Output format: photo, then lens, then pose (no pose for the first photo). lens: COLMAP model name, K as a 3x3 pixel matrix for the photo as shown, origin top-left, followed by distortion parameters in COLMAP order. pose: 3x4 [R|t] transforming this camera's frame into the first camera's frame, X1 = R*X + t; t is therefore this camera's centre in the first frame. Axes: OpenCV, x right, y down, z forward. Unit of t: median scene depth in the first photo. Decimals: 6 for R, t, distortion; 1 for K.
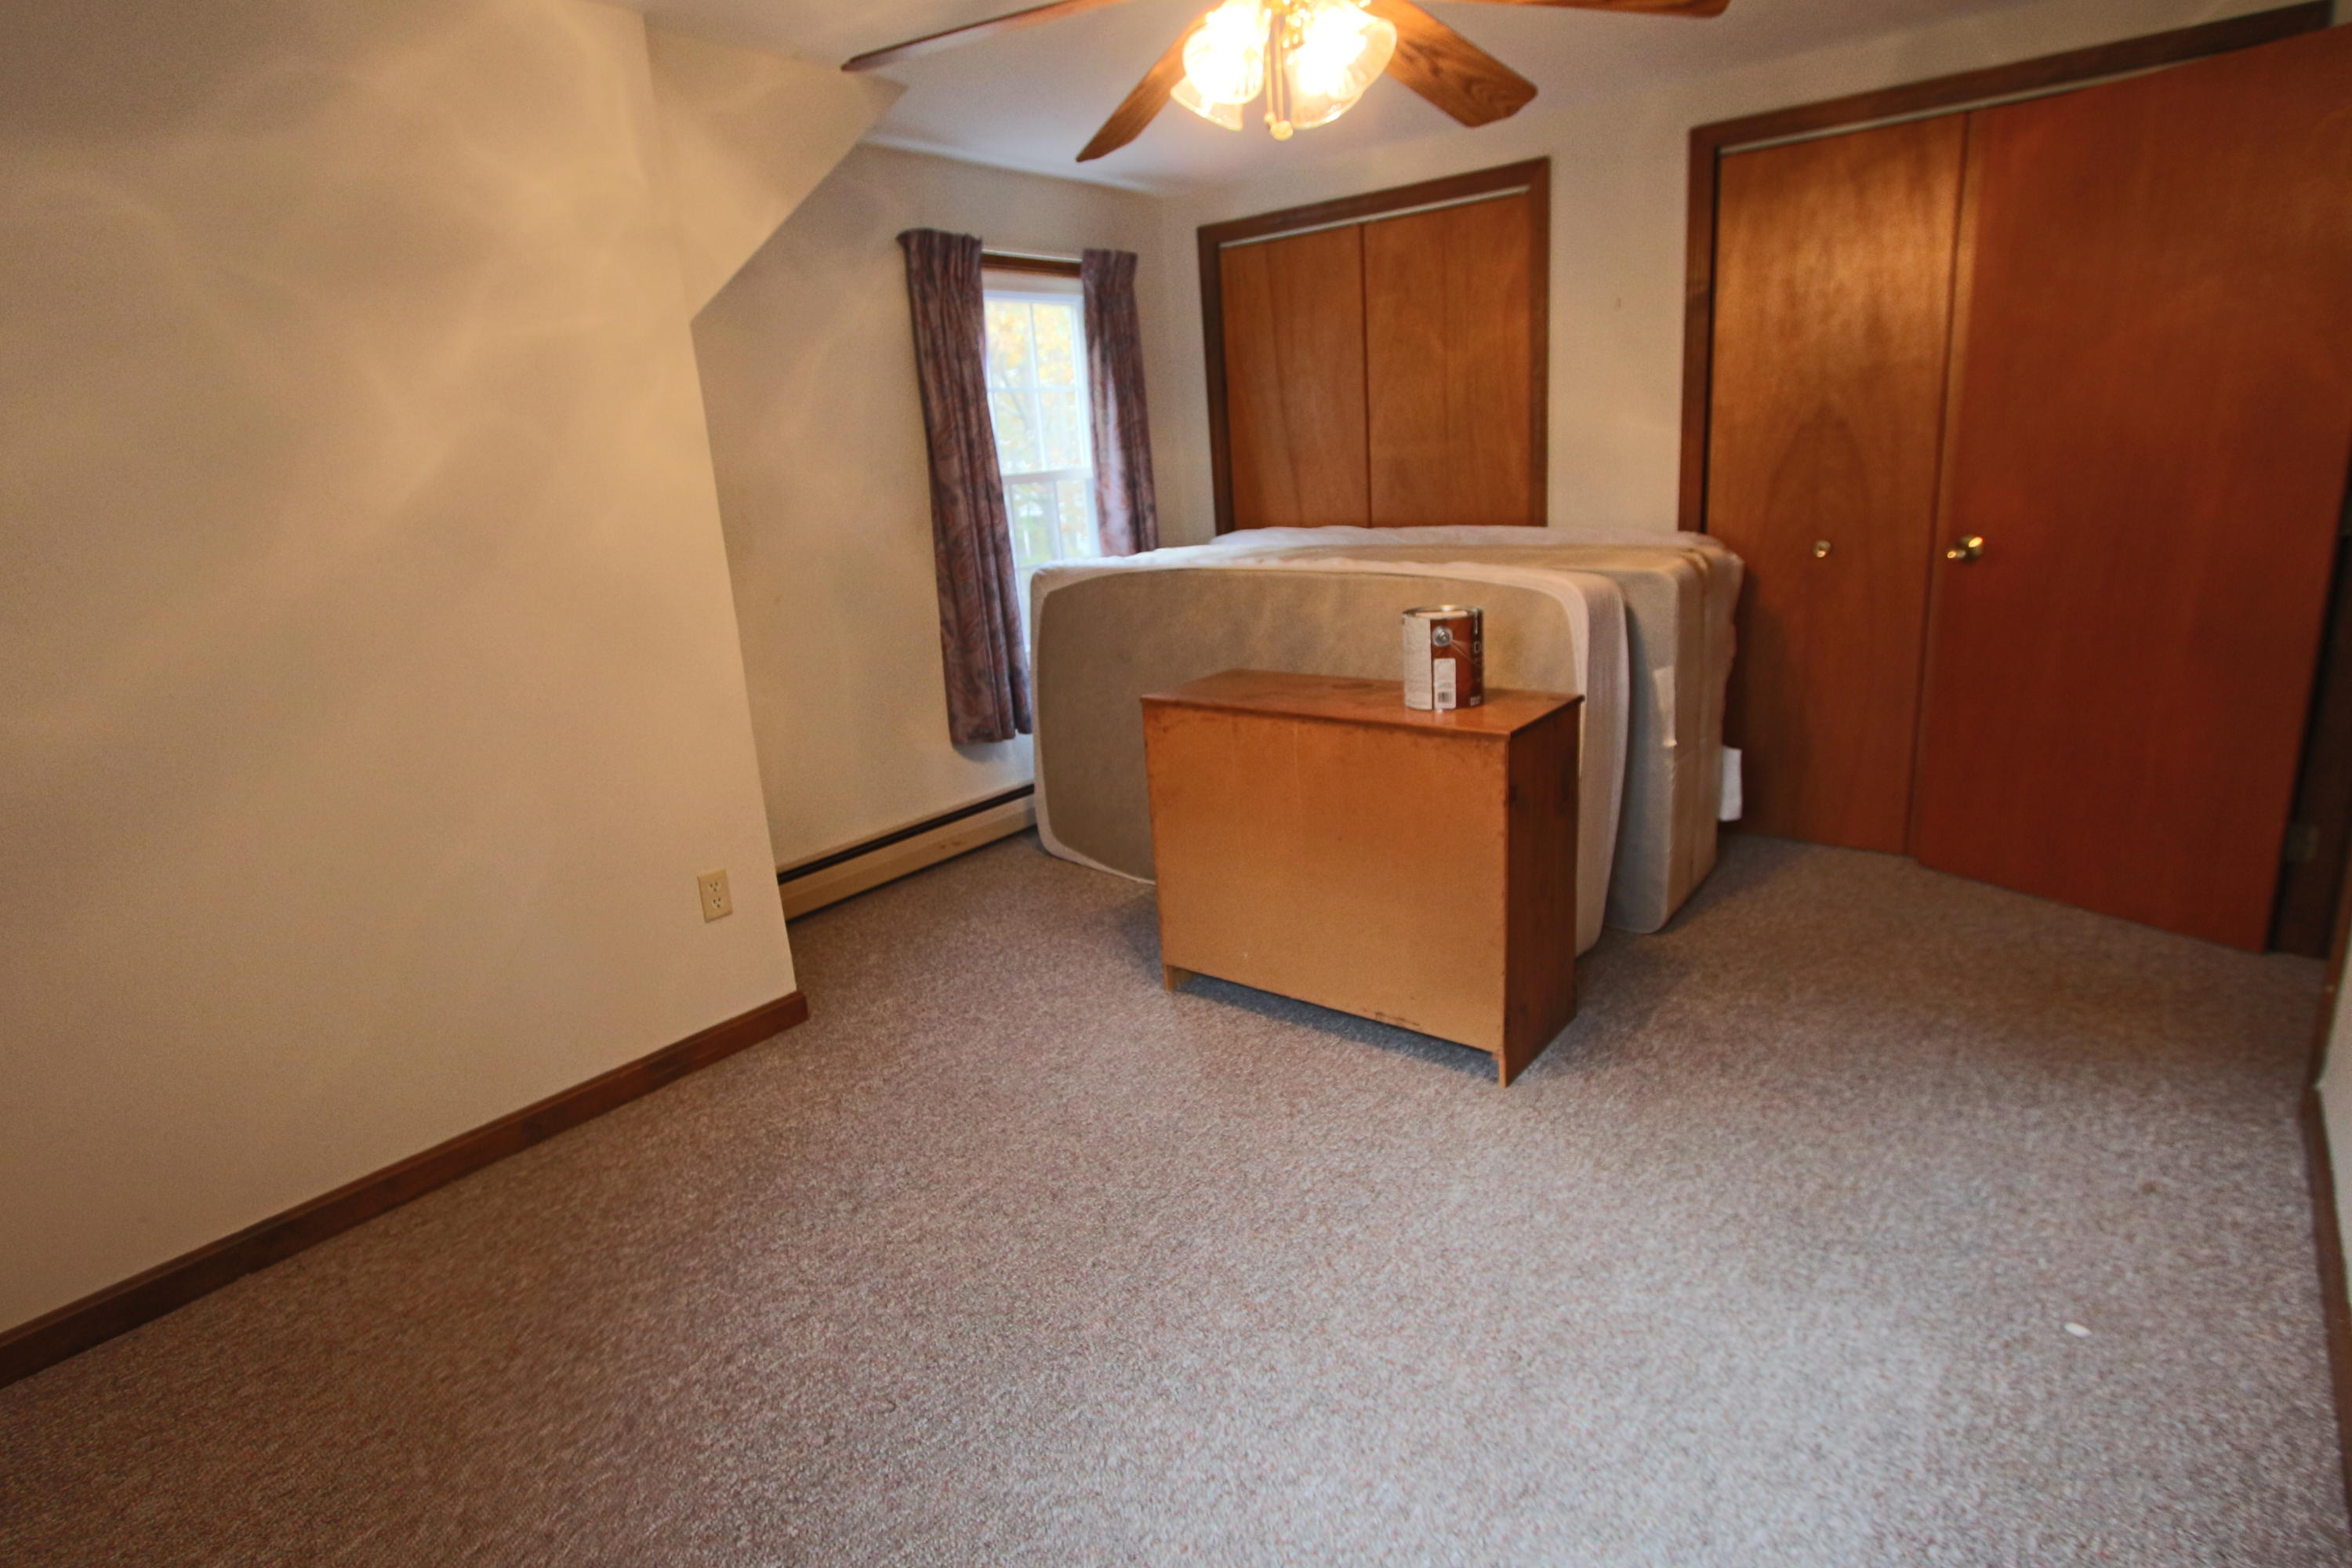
lens RADIAL K [[1218.2, 0, 1182.0], [0, 1218.2, 782.9], [0, 0, 1]] dist [-0.030866, 0.012804]
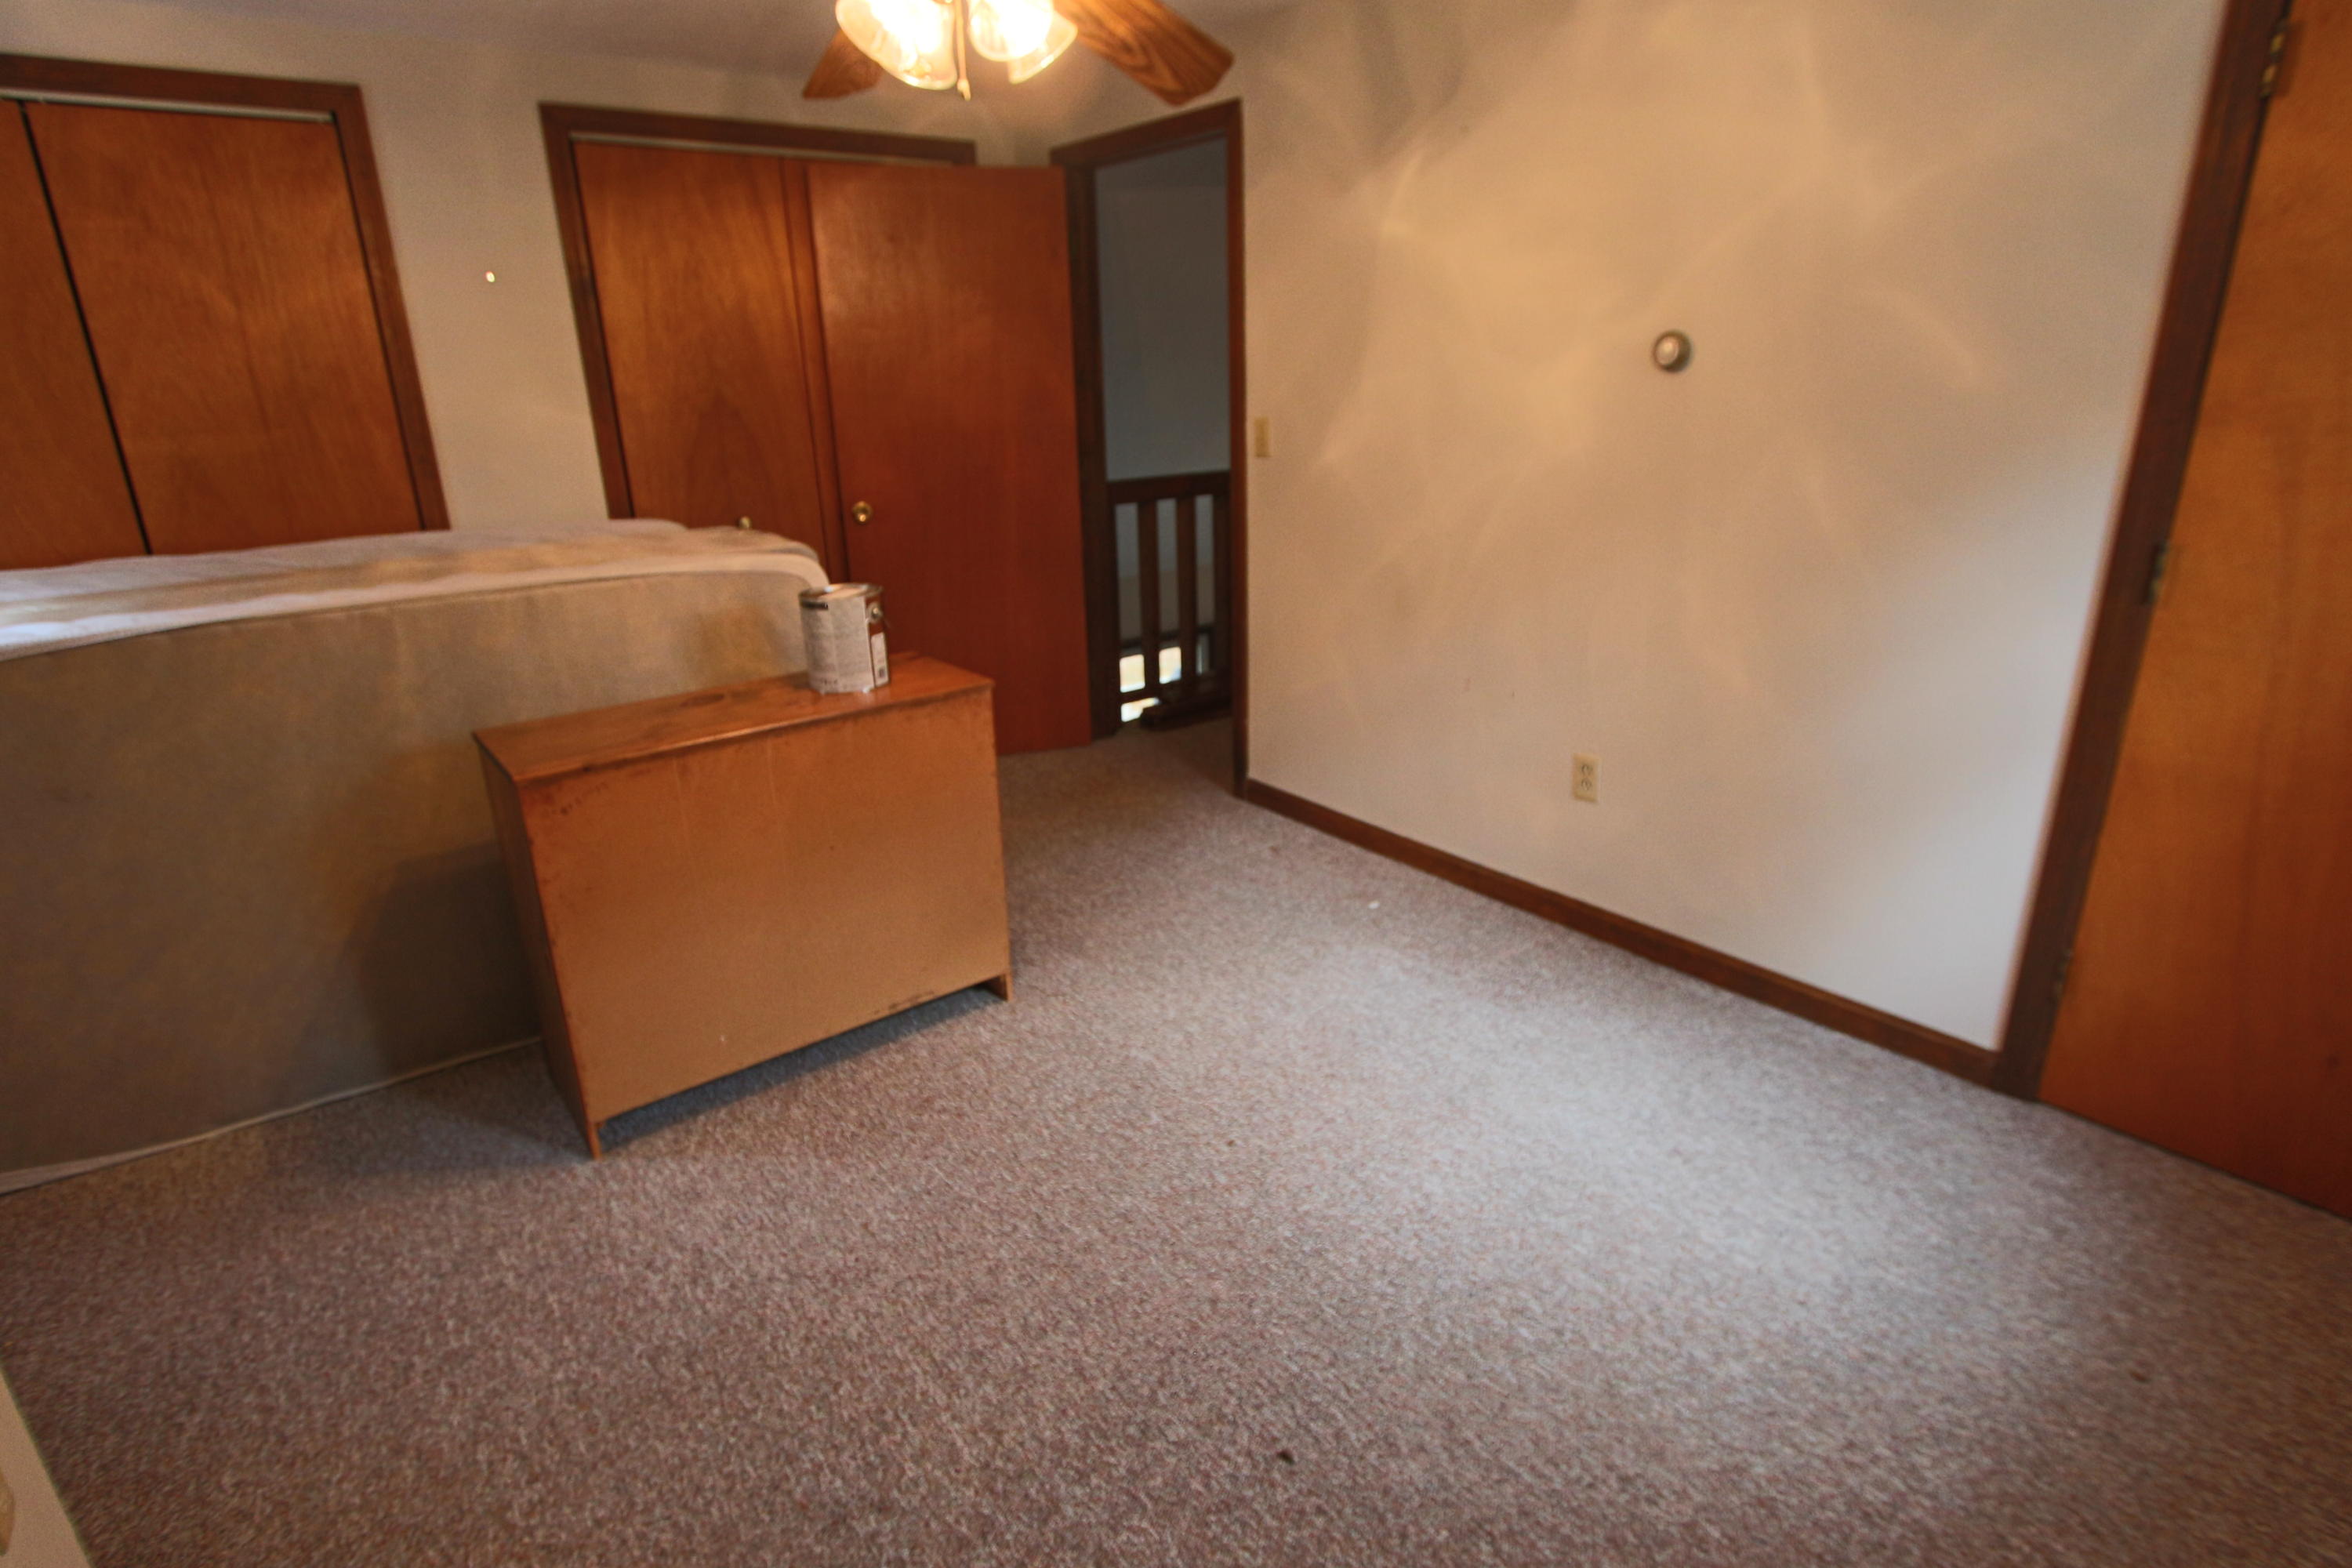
lens RADIAL K [[1218.2, 0, 1182.0], [0, 1218.2, 782.9], [0, 0, 1]] dist [-0.030866, 0.012804]
pose [[0.208998, -0.264104, 0.941578, -0.651754], [0.269953, 0.941010, 0.204025, -0.113671], [-0.939918, 0.211541, 0.267965, 0.475166]]
